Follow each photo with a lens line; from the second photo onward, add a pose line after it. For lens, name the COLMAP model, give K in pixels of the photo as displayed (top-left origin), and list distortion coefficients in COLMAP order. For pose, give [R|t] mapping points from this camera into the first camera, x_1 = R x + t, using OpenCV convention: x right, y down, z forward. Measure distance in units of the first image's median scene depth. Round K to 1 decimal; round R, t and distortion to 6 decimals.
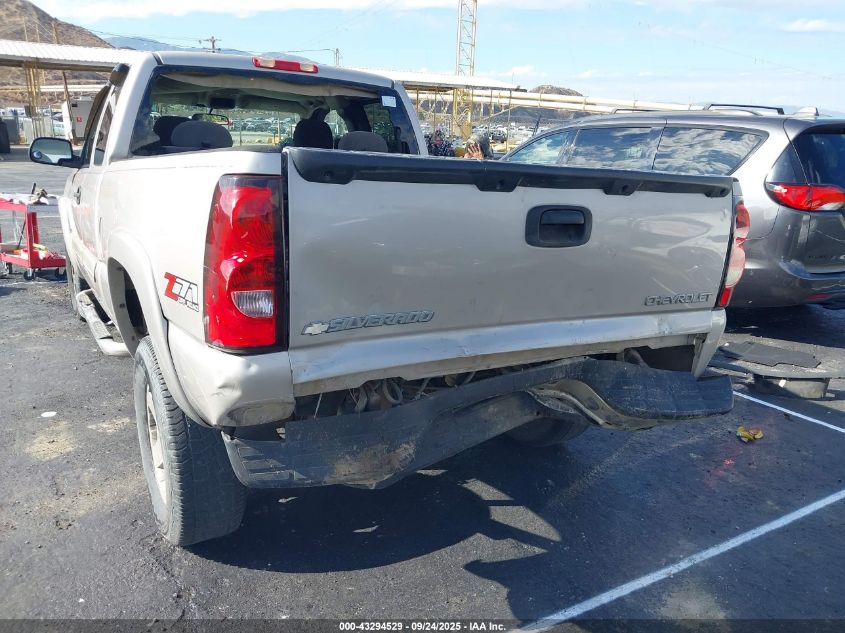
lens RADIAL K [[686.5, 0, 434.4], [0, 686.5, 316.6], [0, 0, 1]] dist [0.015845, -0.003910]
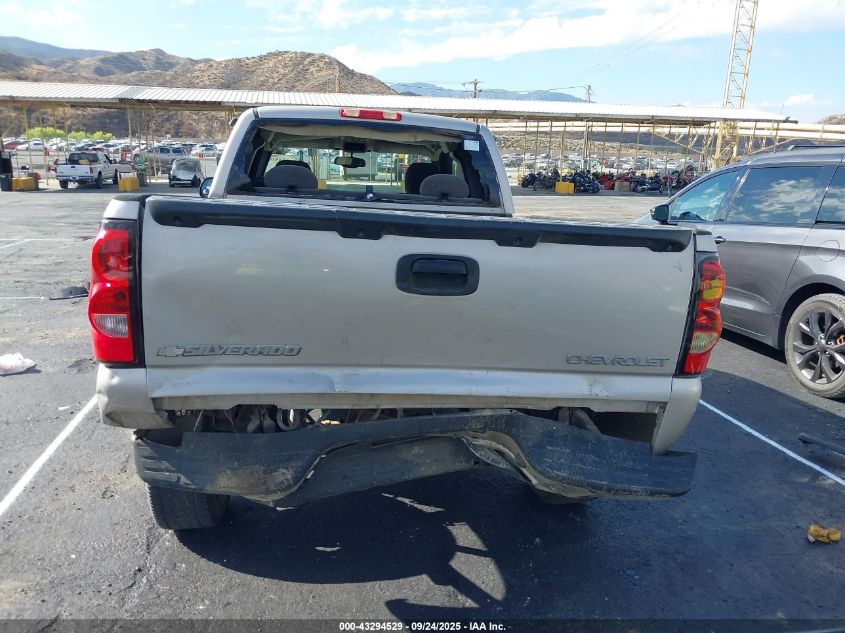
lens RADIAL K [[686.5, 0, 434.4], [0, 686.5, 316.6], [0, 0, 1]] dist [0.015845, -0.003910]
pose [[0.931895, 0.077731, -0.354302, 0.437902], [-0.094422, 0.995079, -0.030039, -0.032465], [0.350224, 0.061448, 0.934648, 0.049523]]
